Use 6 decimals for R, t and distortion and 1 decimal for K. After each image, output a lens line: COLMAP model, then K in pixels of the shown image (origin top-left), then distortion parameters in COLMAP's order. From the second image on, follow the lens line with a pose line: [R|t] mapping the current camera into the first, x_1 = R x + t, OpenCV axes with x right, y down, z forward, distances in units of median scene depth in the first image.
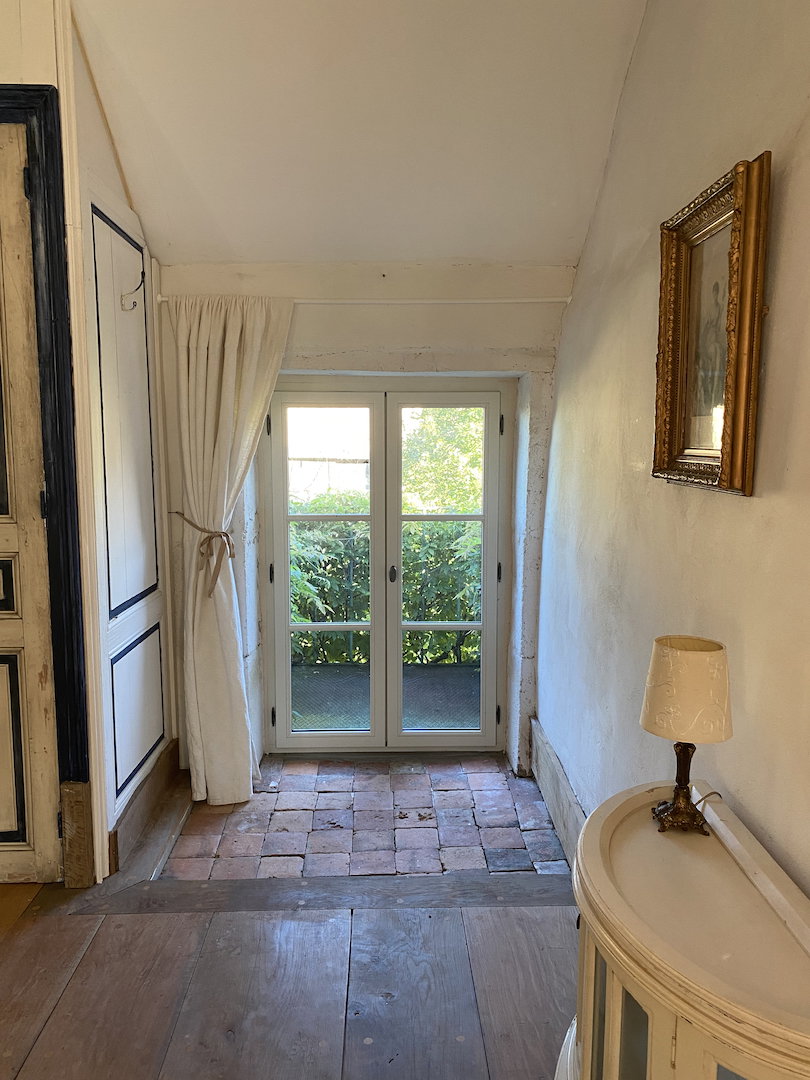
lens RADIAL K [[815.3, 0, 402.1], [0, 815.3, 540.7], [0, 0, 1]] dist [0.033060, -0.025522]
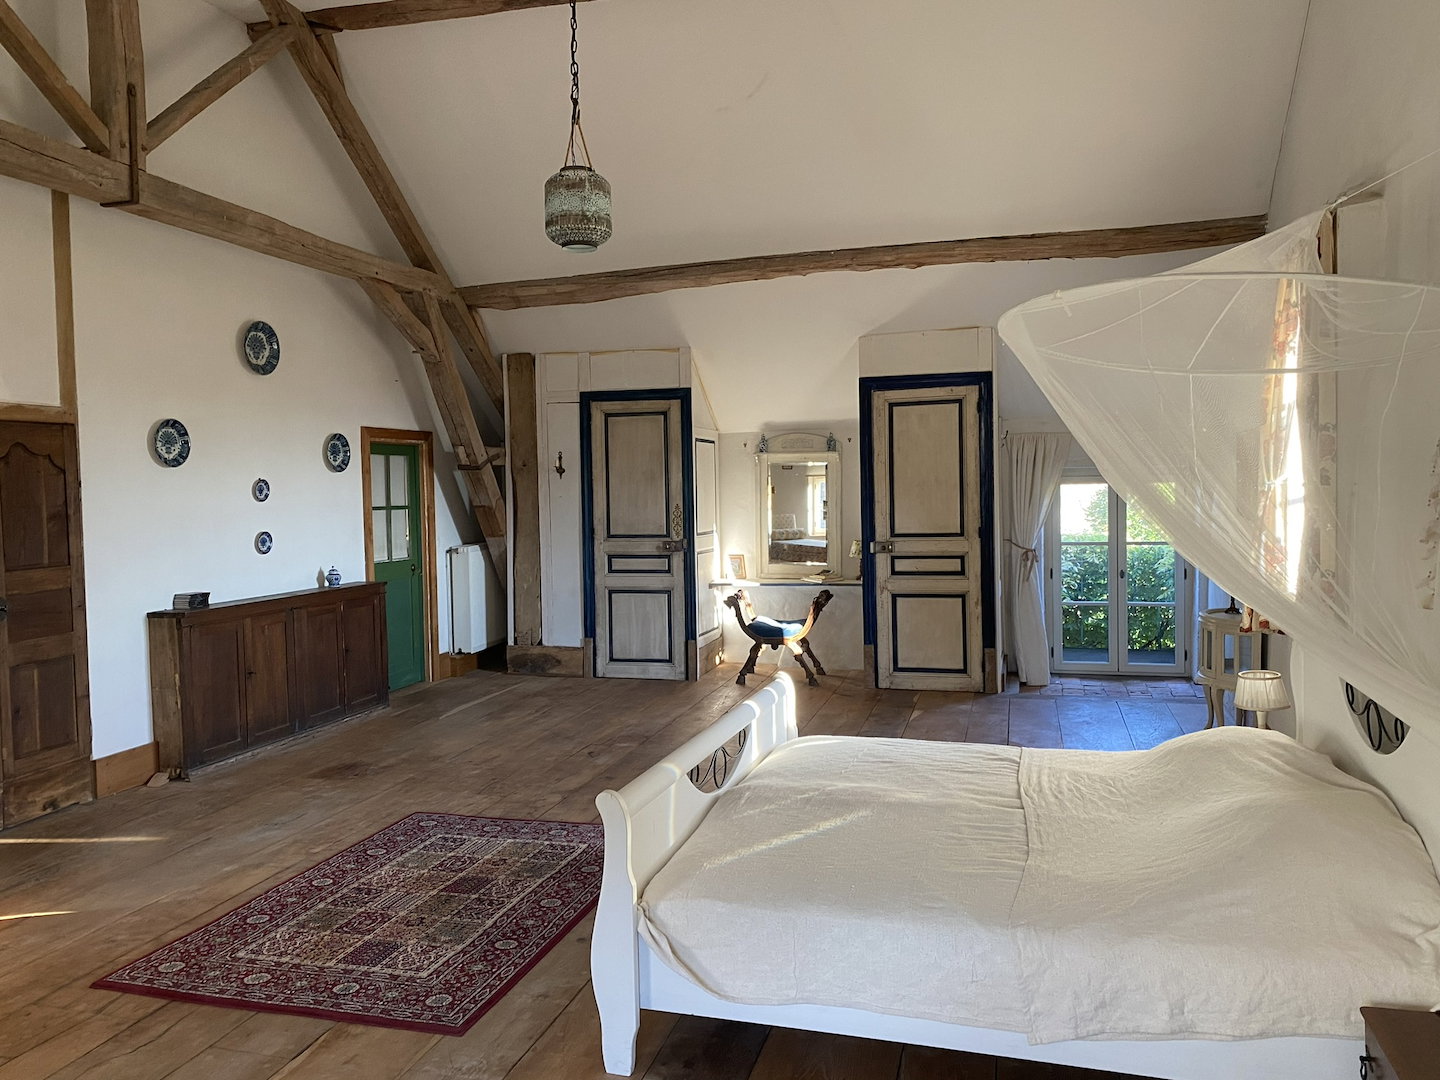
lens RADIAL K [[1087.0, 0, 726.6], [0, 1087.0, 525.8], [0, 0, 1]] dist [0.033060, -0.025522]
pose [[0.956004, -0.006096, -0.293290, -0.151724], [-0.020540, 0.995939, -0.087653, 0.178543], [0.292634, 0.089821, 0.951997, -1.745209]]
